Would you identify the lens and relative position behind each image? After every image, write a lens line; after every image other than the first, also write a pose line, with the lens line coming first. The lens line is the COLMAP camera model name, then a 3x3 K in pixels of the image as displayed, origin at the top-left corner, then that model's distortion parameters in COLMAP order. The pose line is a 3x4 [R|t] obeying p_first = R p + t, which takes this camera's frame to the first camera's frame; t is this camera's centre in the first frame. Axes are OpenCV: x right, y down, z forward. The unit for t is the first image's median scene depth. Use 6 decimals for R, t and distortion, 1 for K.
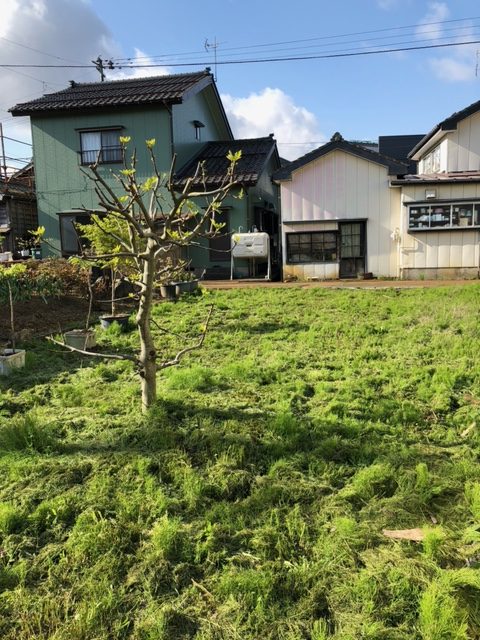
lens RADIAL K [[524.3, 0, 240.2], [0, 524.3, 319.9], [0, 0, 1]] dist [0.009408, 0.000774]
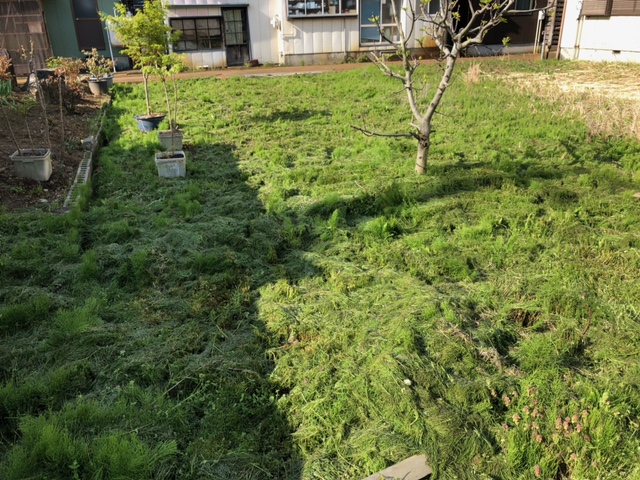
lens RADIAL K [[524.3, 0, 320.0], [0, 524.3, 239.9], [0, 0, 1]] dist [0.009408, 0.000774]
pose [[0.860145, -0.190812, 0.473013, -0.210934], [0.069543, 0.962600, 0.261851, -0.008523], [-0.505287, -0.192335, 0.841245, -0.024821]]
